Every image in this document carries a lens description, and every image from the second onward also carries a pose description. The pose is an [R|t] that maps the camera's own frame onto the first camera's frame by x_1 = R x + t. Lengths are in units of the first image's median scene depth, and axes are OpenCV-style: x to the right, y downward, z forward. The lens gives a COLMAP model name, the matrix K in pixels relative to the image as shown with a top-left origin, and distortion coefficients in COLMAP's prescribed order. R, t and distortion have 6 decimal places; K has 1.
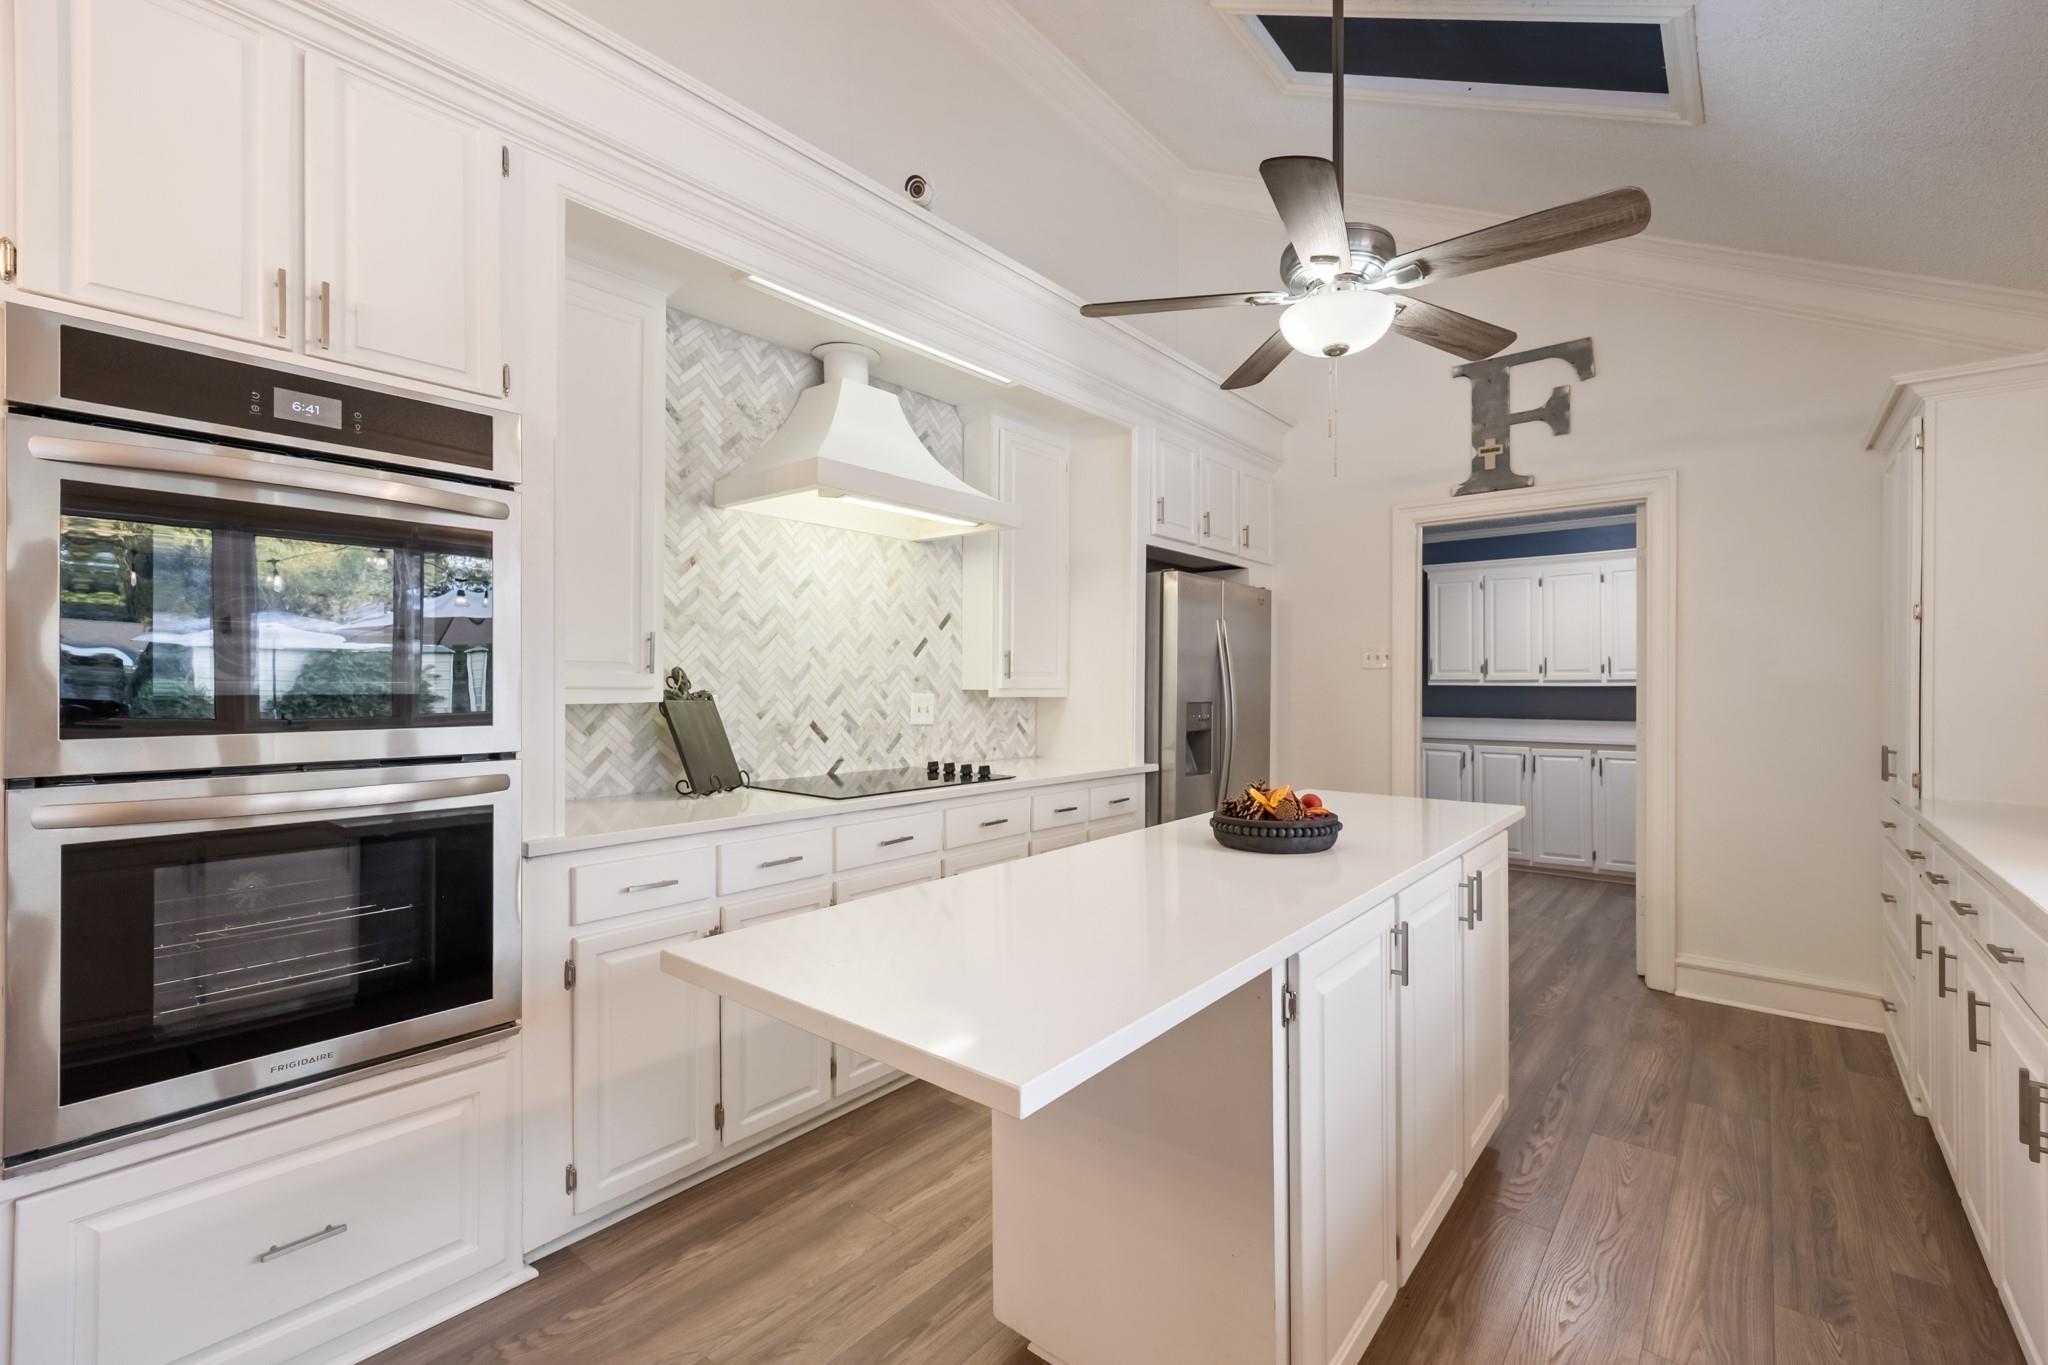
lens RADIAL K [[823.0, 0, 1037.3], [0, 823.0, 685.8], [0, 0, 1]] dist [-0.008292, 0.000984]
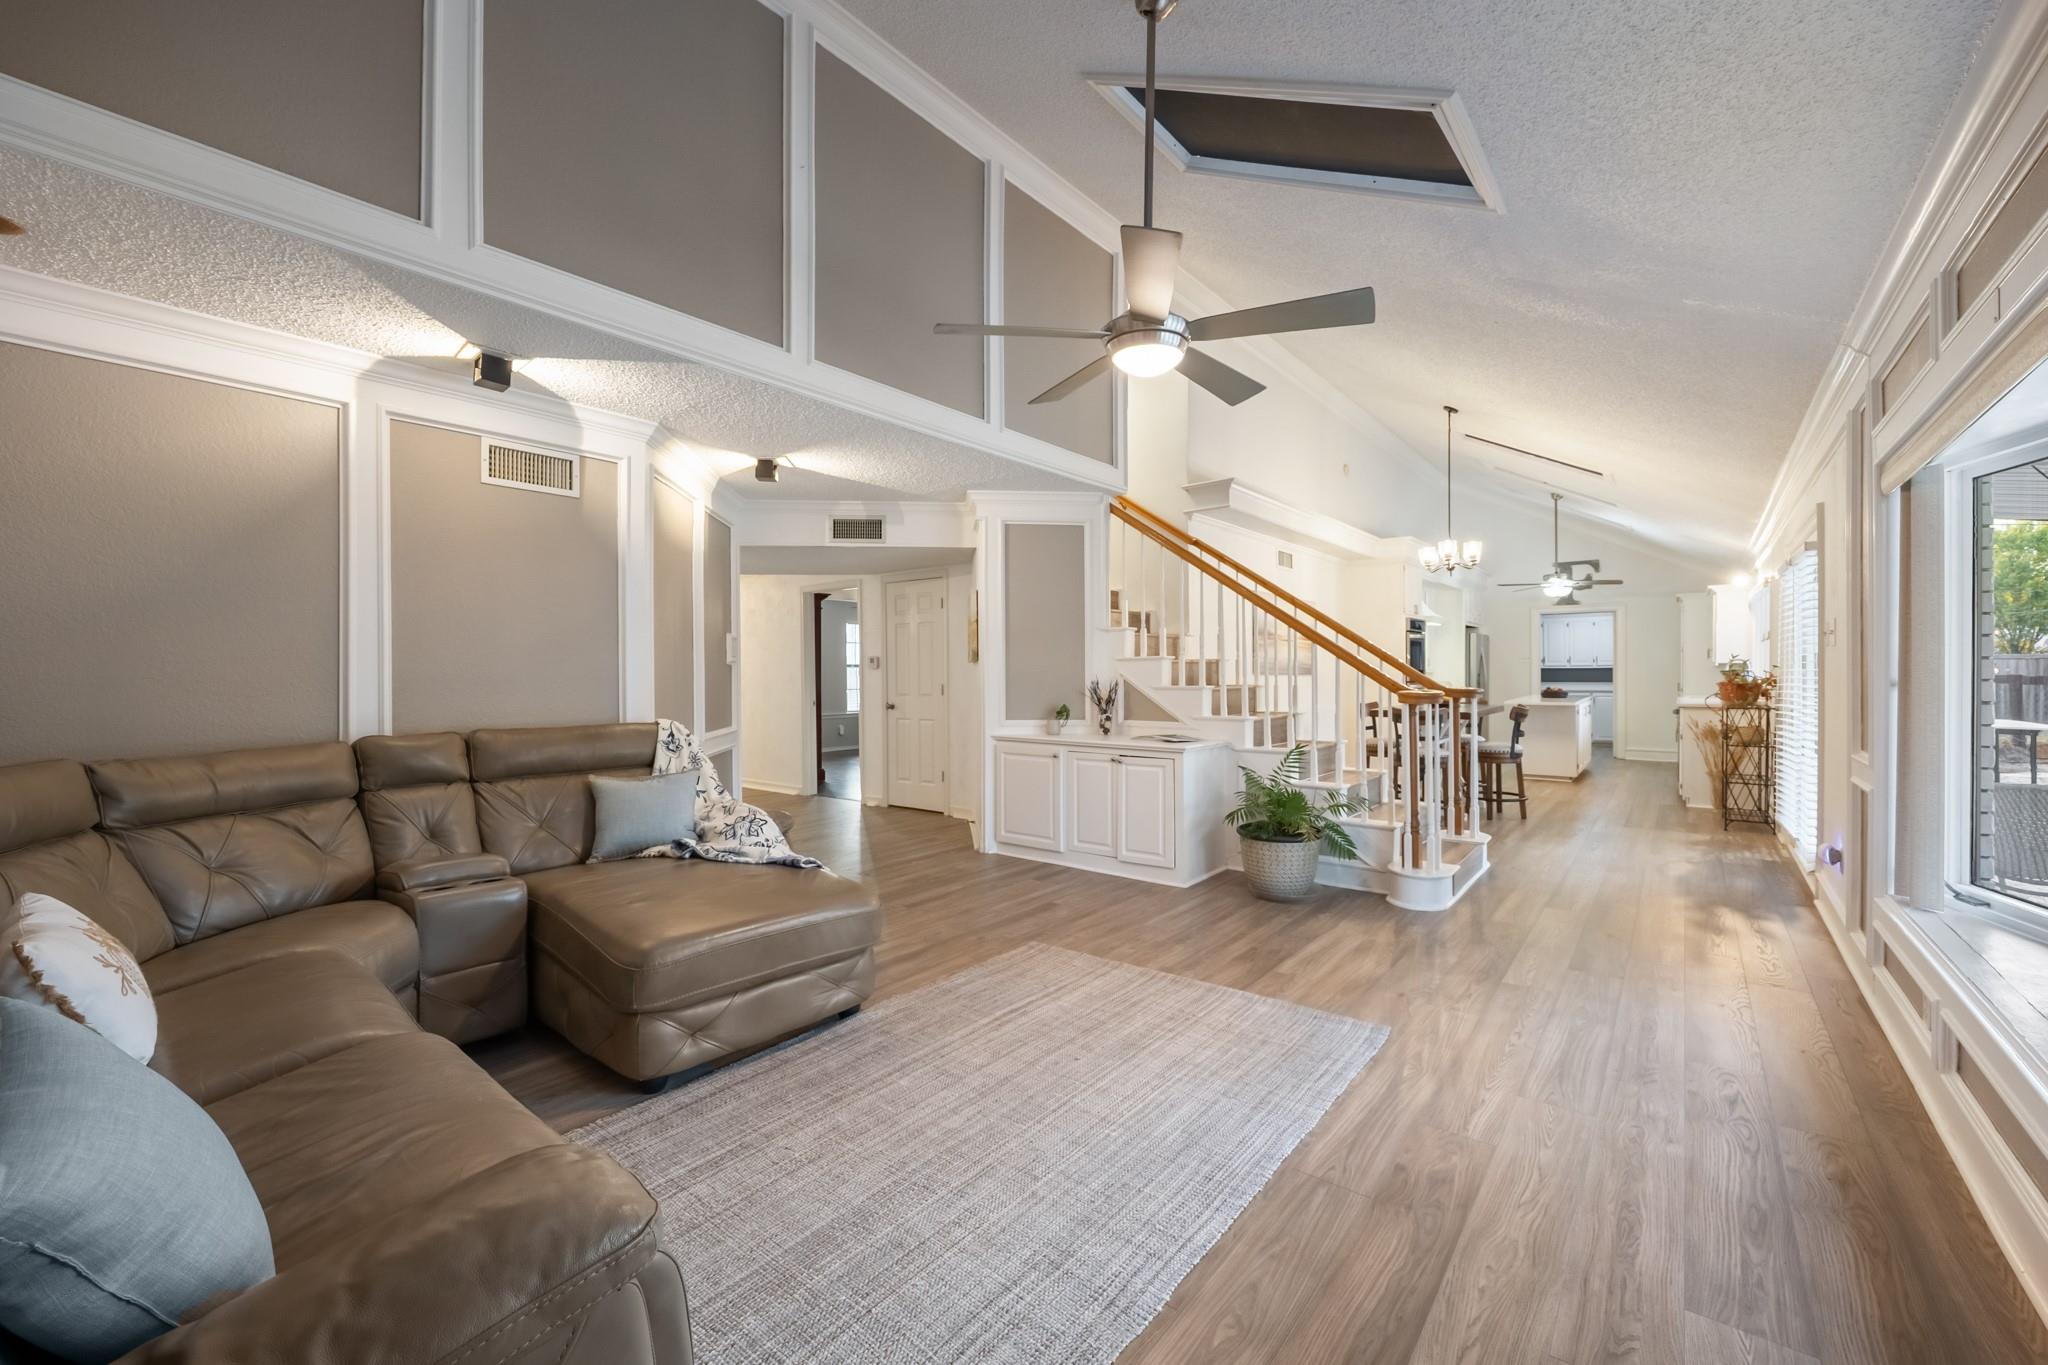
lens RADIAL K [[823.0, 0, 1026.6], [0, 823.0, 679.7], [0, 0, 1]] dist [-0.008292, 0.000984]
pose [[0.999262, -0.006750, 0.037813, -2.128516], [0.006479, 0.999953, 0.007269, 0.010315], [-0.037860, -0.007019, 0.999258, -2.680491]]
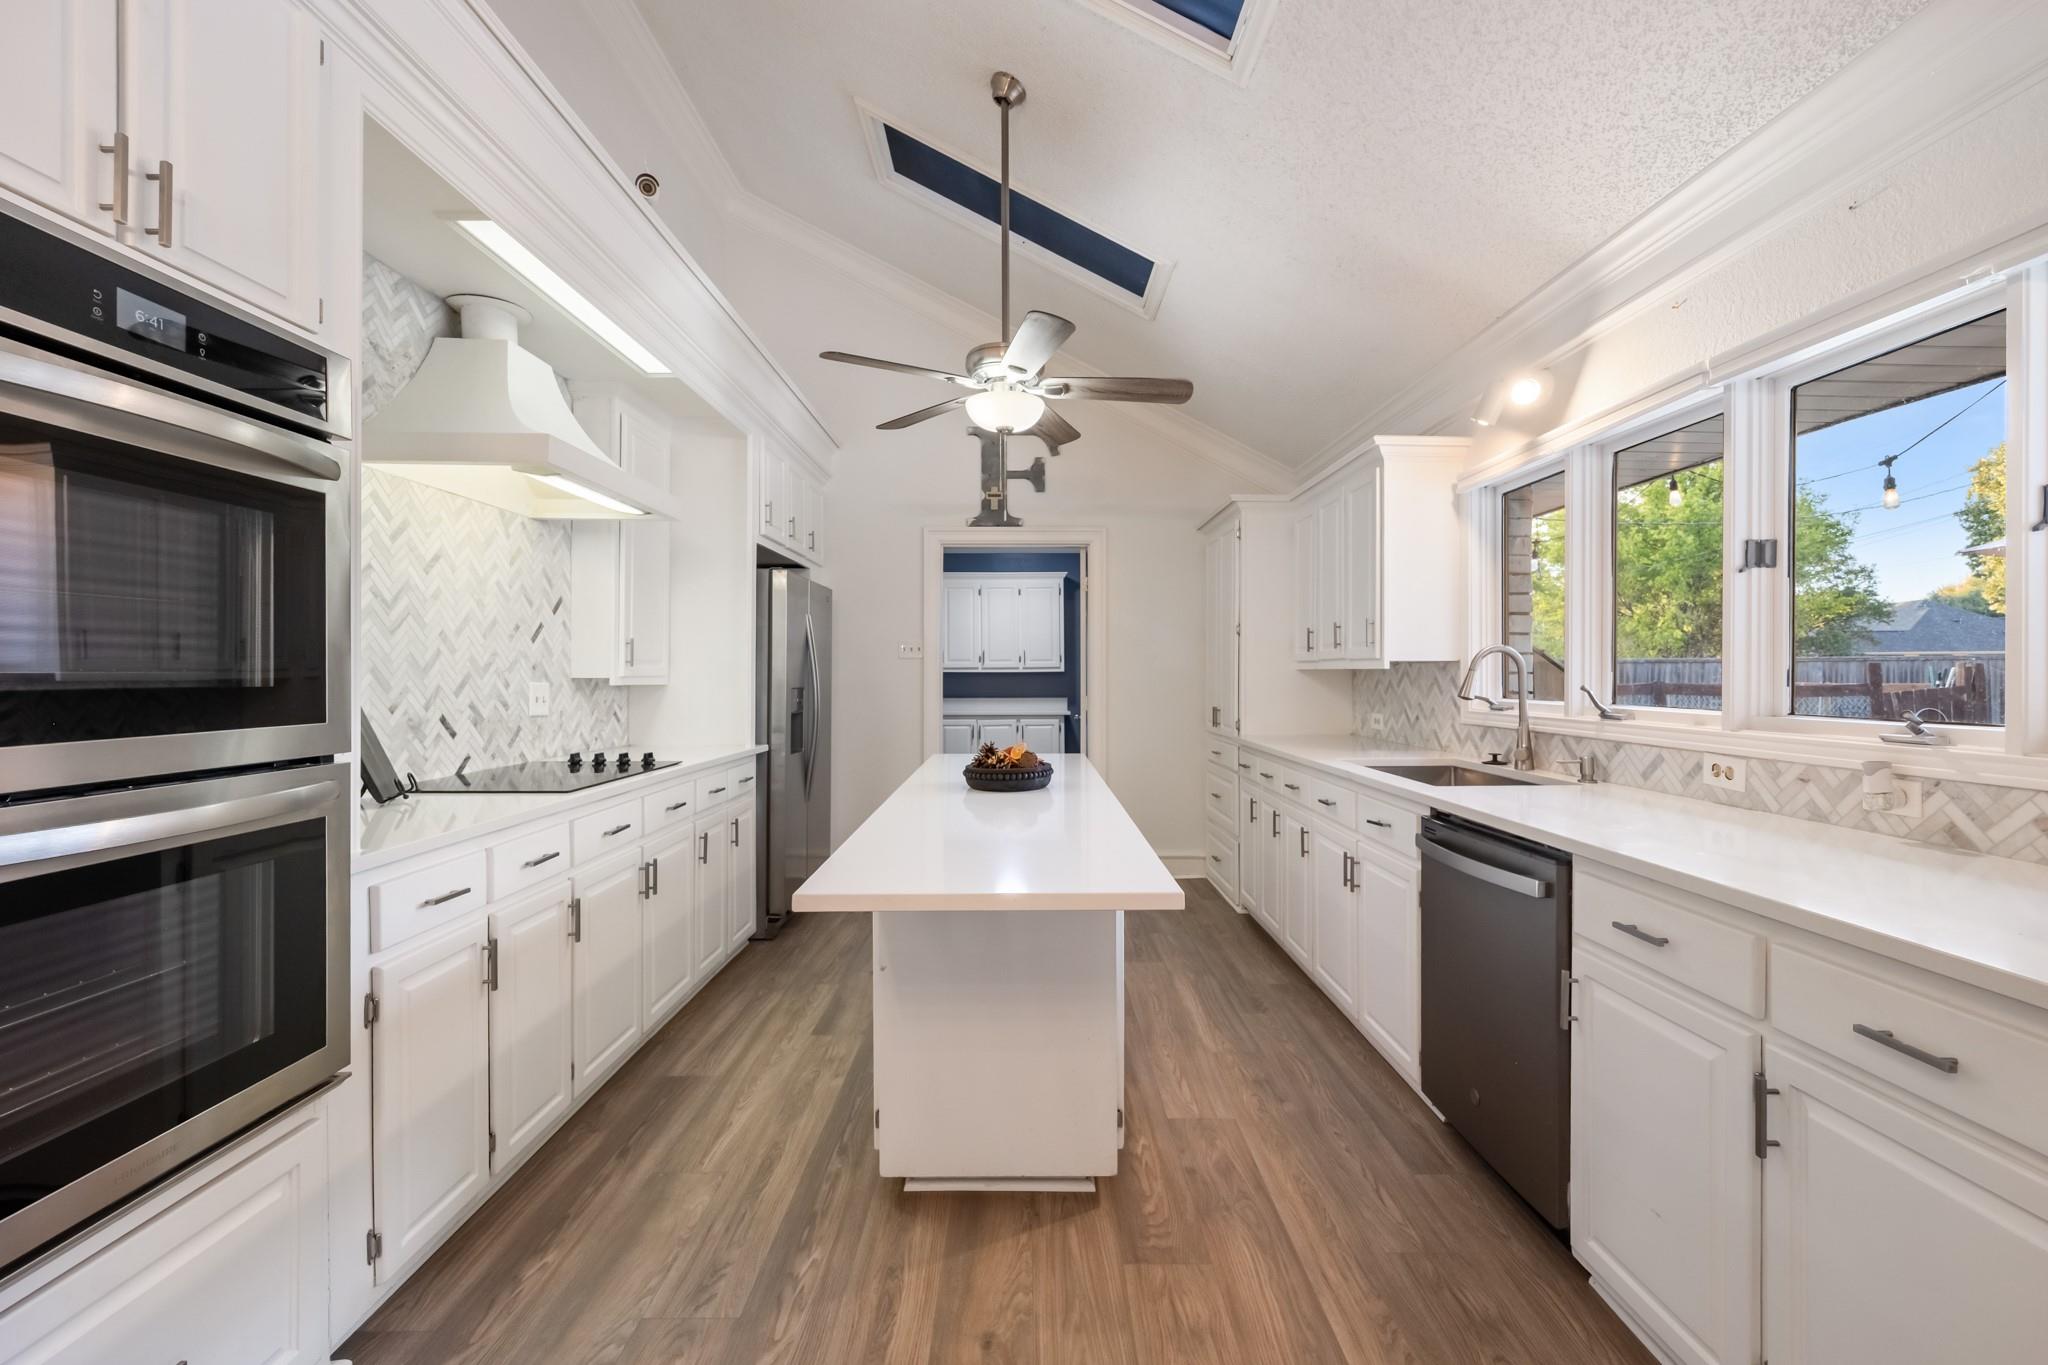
lens RADIAL K [[823.0, 0, 983.5], [0, 823.0, 669.9], [0, 0, 1]] dist [-0.008292, 0.000984]
pose [[0.786299, -0.001606, 0.617845, -0.376152], [0.004065, 0.999988, -0.002574, -0.000486], [-0.617833, 0.004536, 0.786296, -0.049025]]
